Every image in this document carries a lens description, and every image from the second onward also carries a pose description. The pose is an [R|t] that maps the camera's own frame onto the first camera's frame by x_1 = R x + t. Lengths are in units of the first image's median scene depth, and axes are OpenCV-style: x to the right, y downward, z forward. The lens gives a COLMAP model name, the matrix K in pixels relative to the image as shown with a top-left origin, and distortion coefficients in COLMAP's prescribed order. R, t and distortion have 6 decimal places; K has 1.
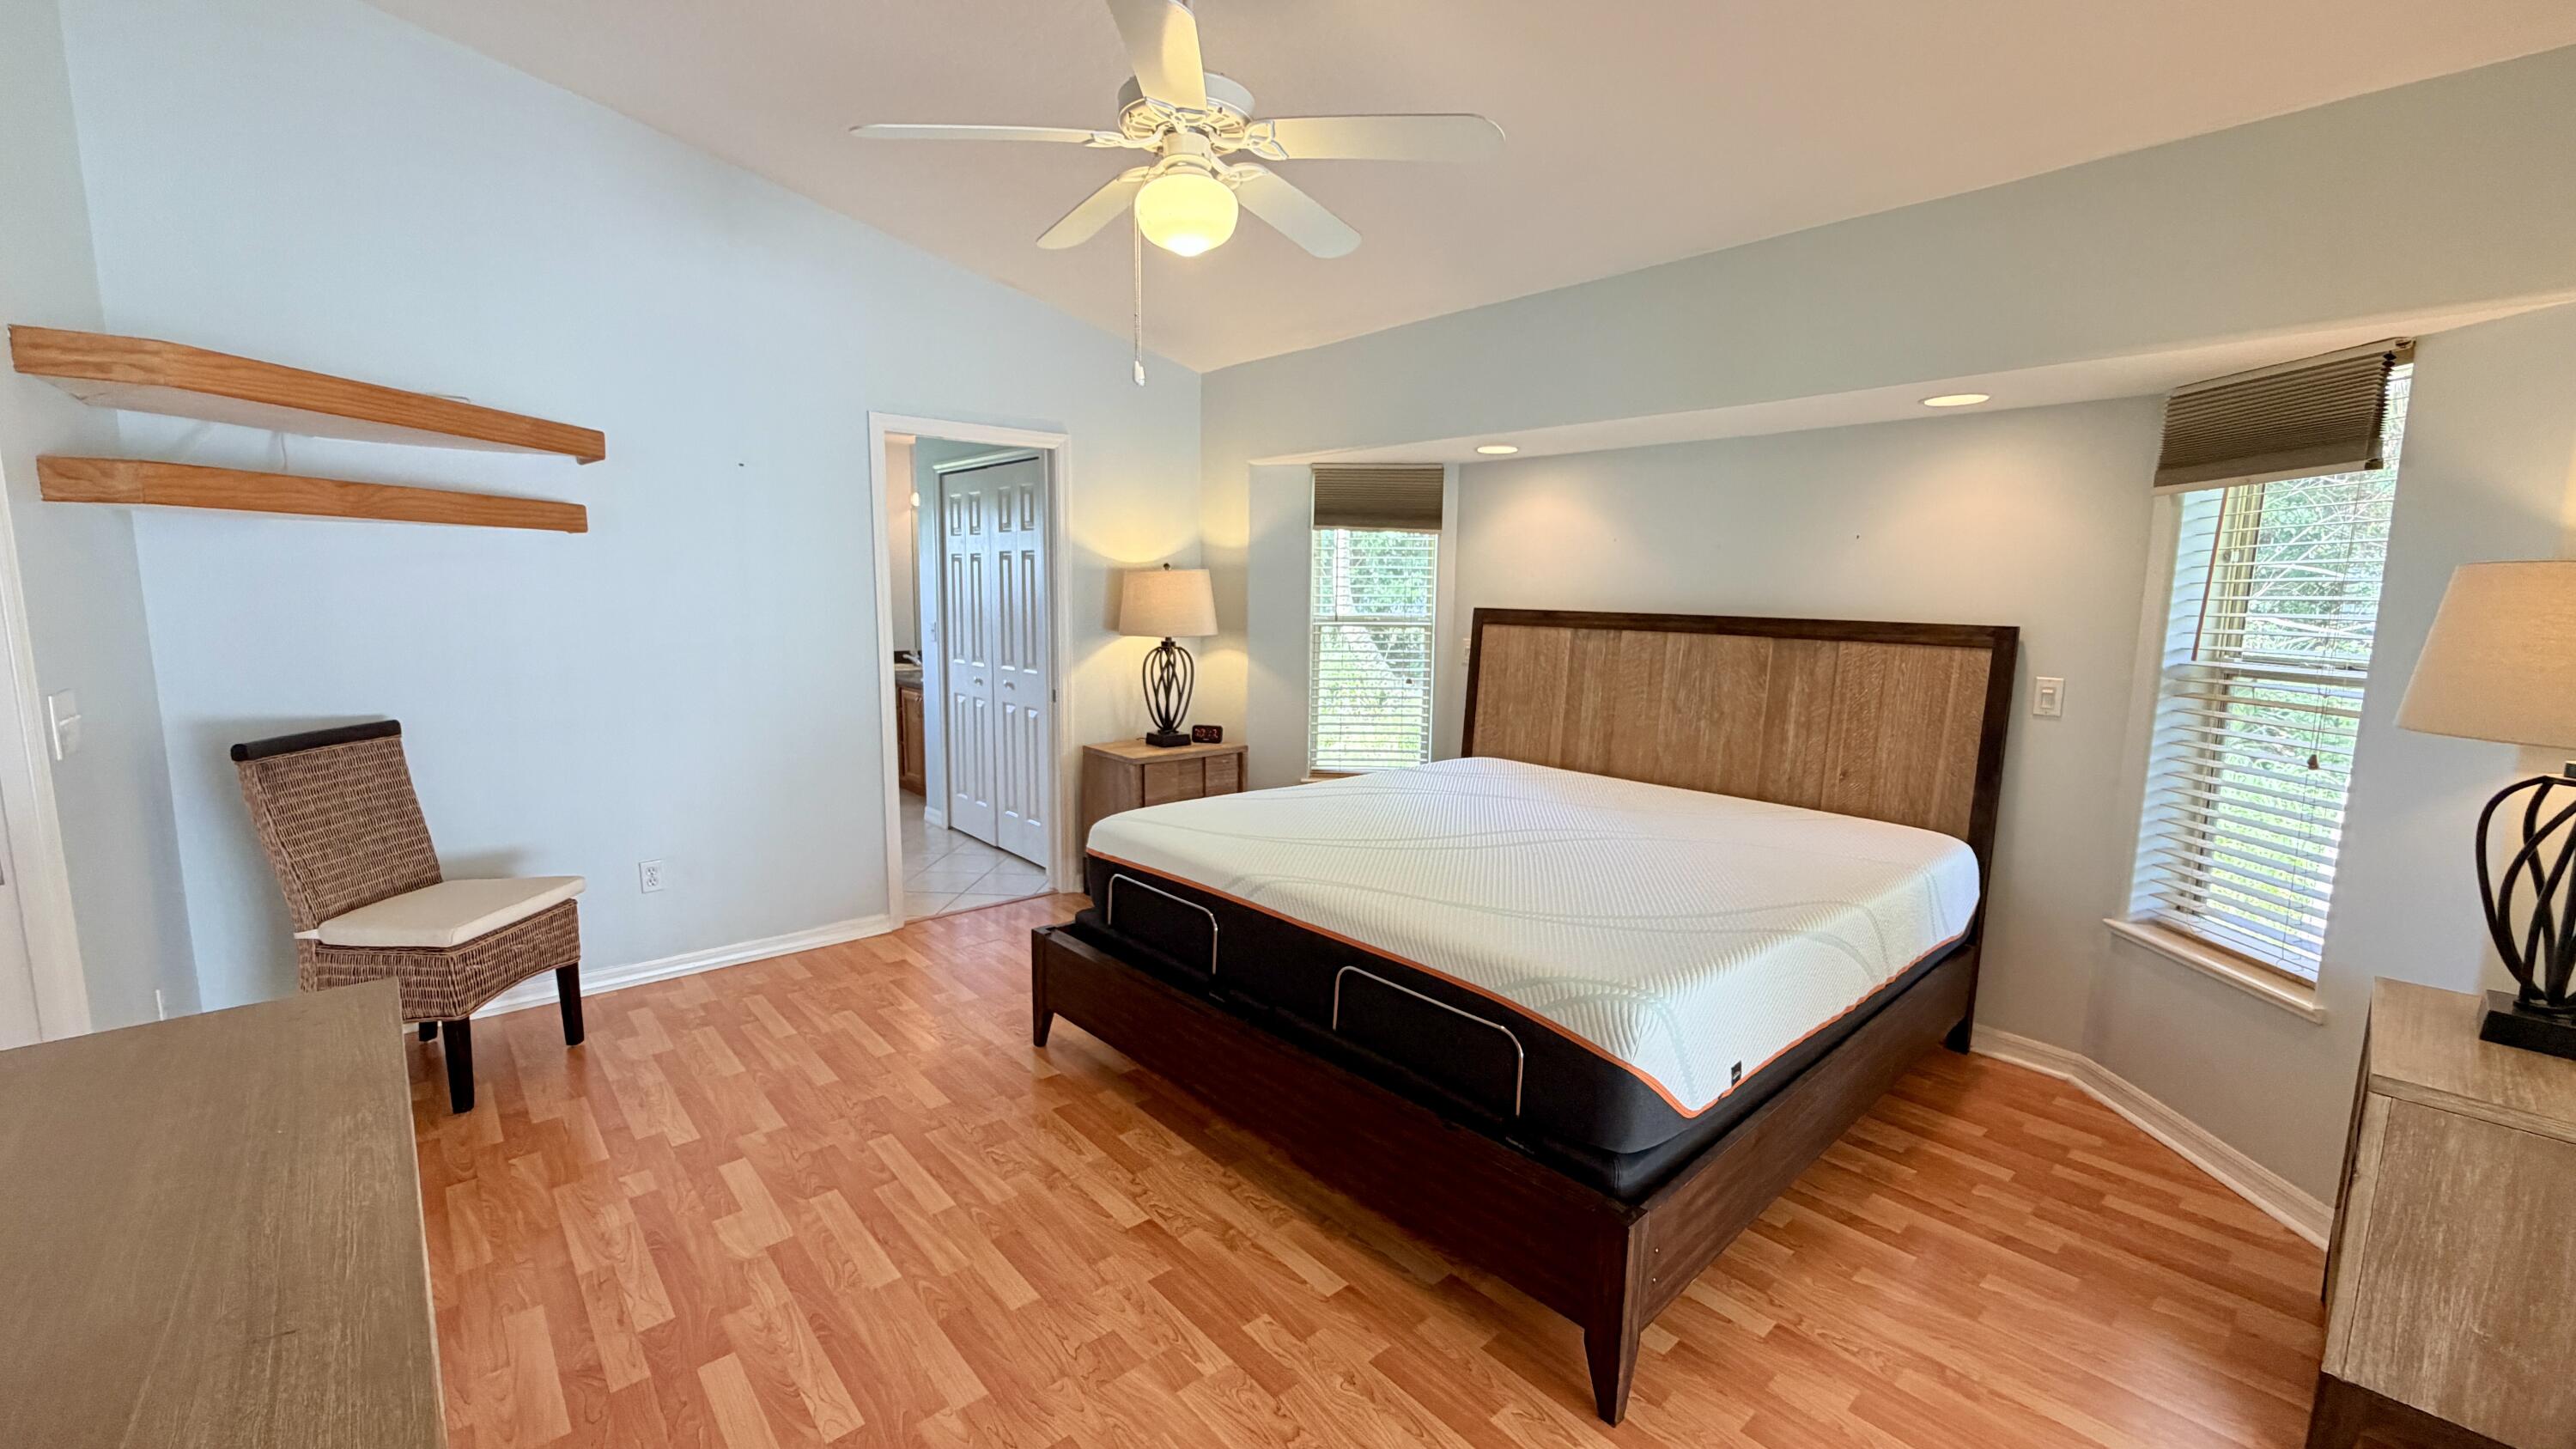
lens RADIAL K [[999.6, 0, 1264.3], [0, 999.6, 732.8], [0, 0, 1]] dist [0.000553, 0.000037]
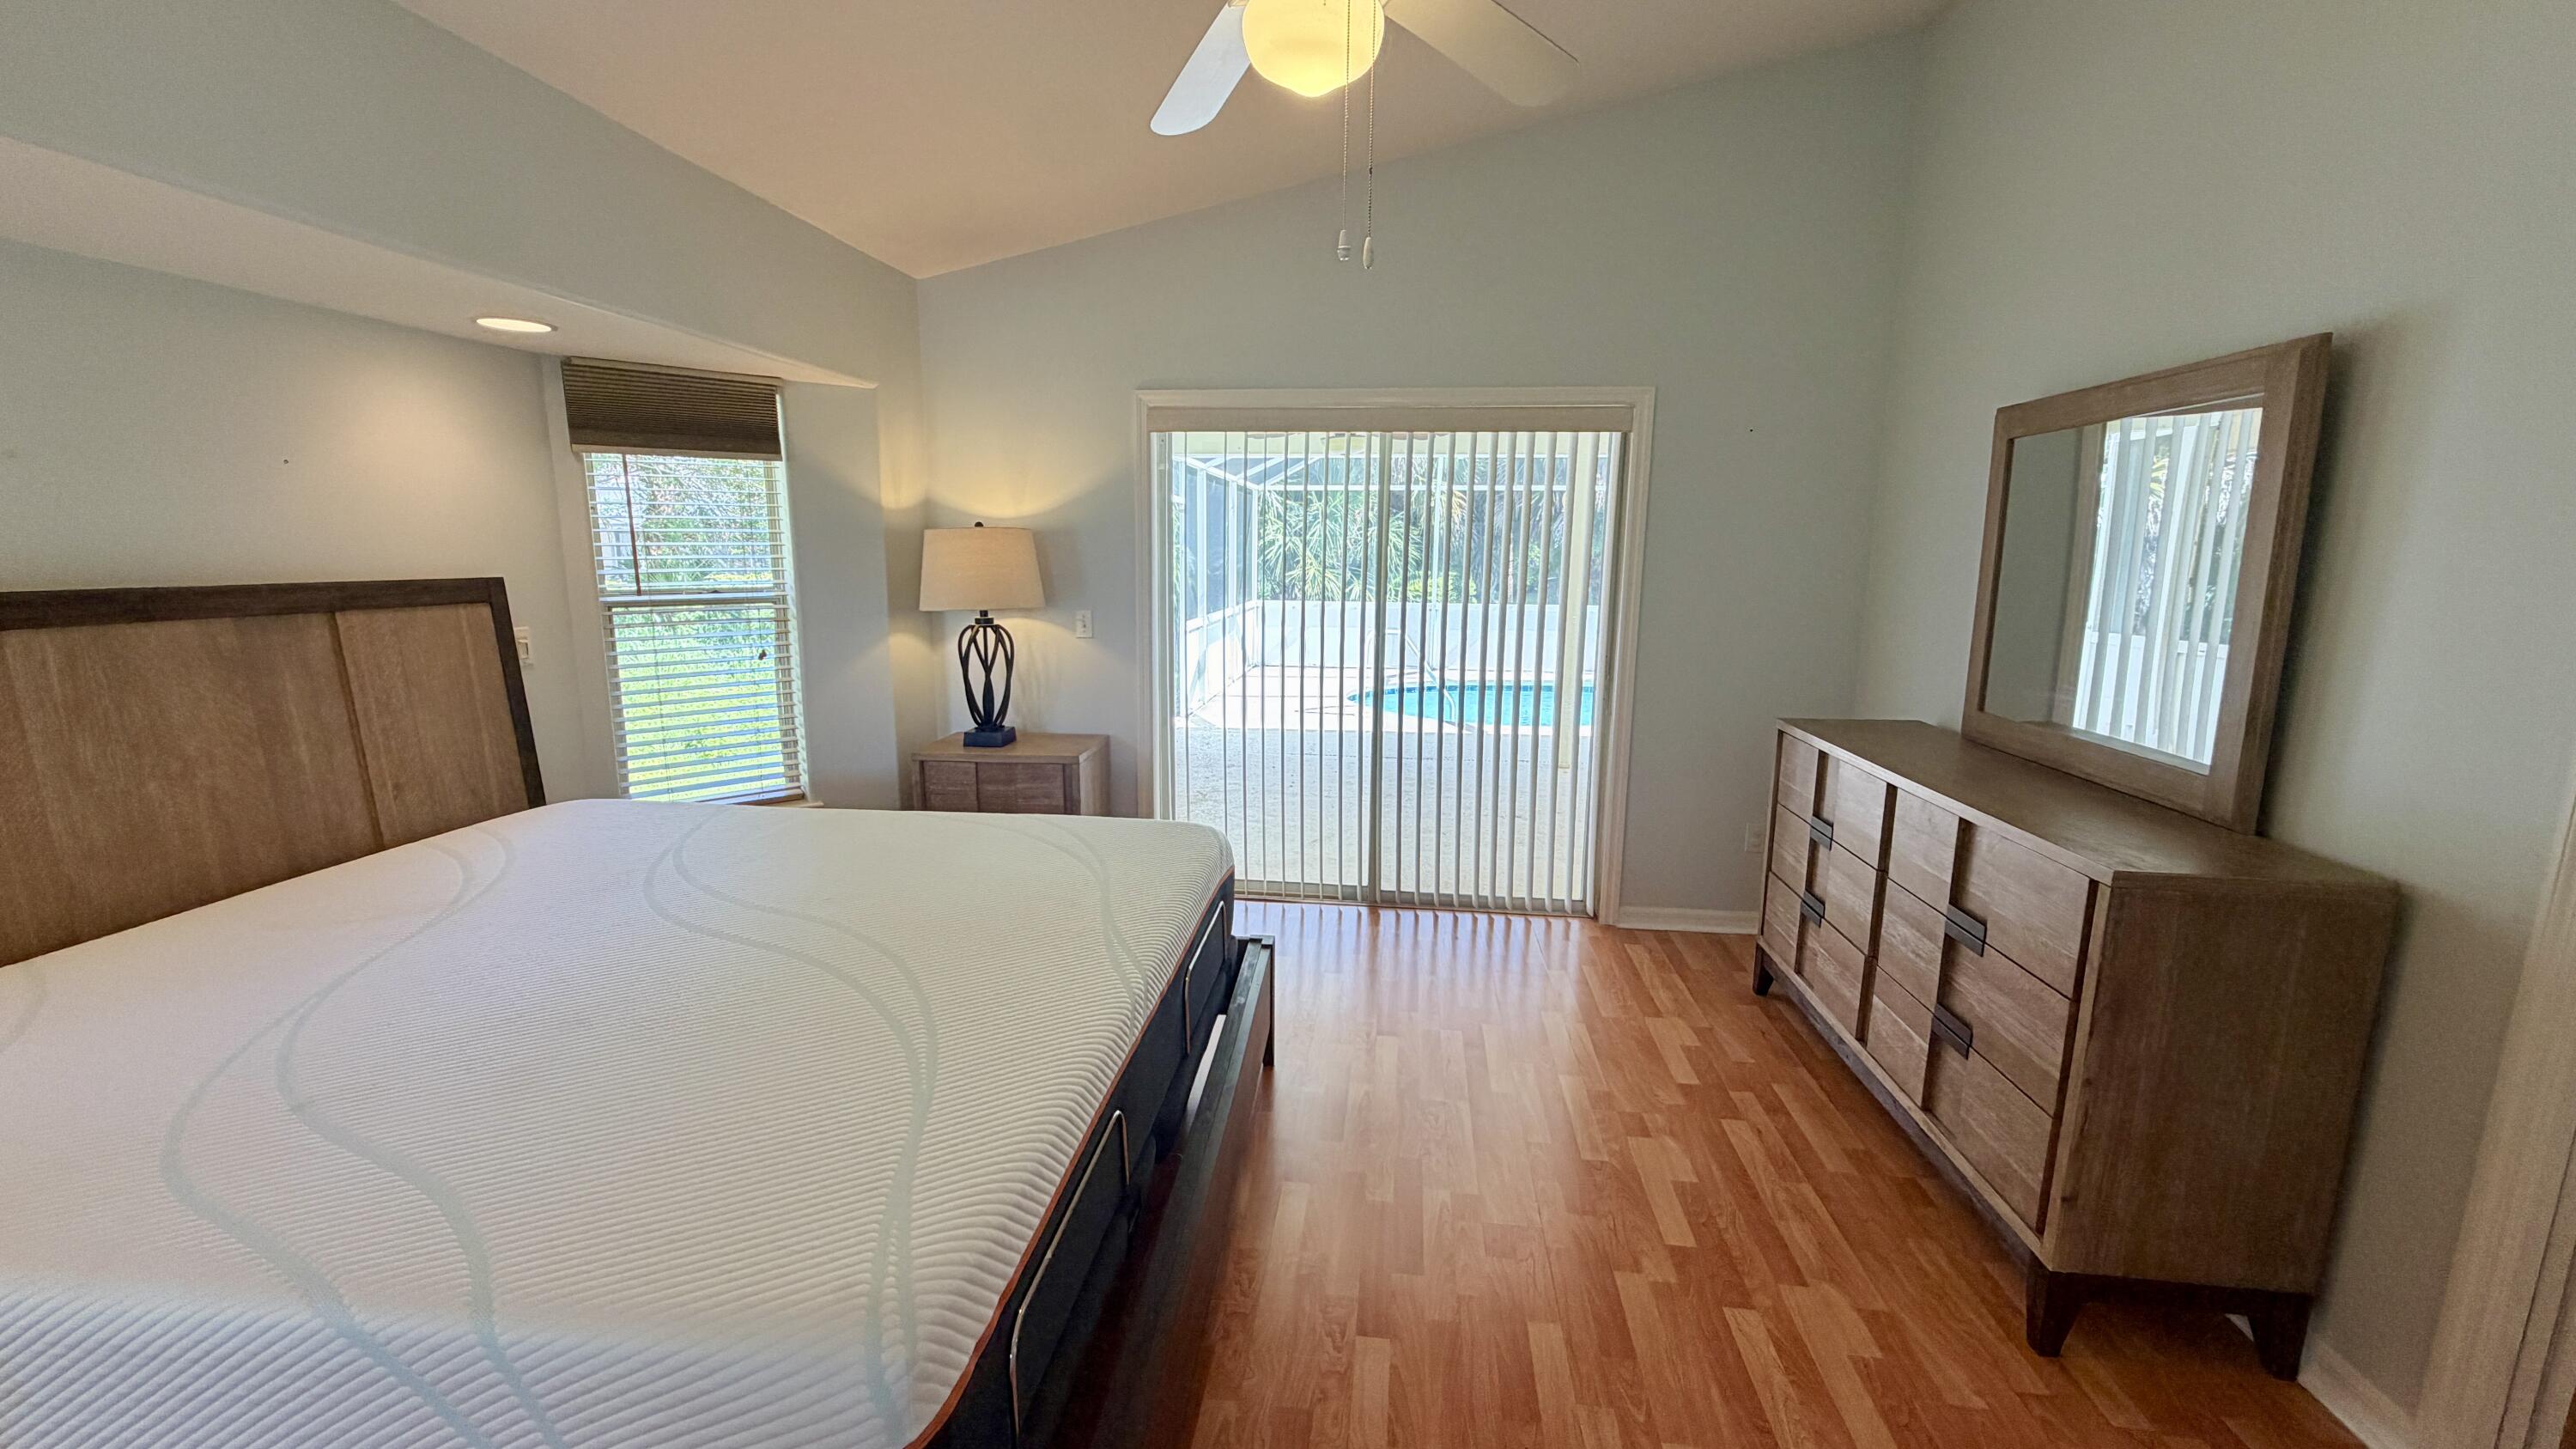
lens RADIAL K [[1026.0, 0, 1274.1], [0, 1026.0, 725.0], [0, 0, 1]] dist [-0.000828, -0.000054]
pose [[-0.662379, -0.151779, 0.733633, -0.515212], [0.091563, 0.955520, 0.280354, -0.199223], [-0.743552, 0.252875, -0.619019, 1.222367]]
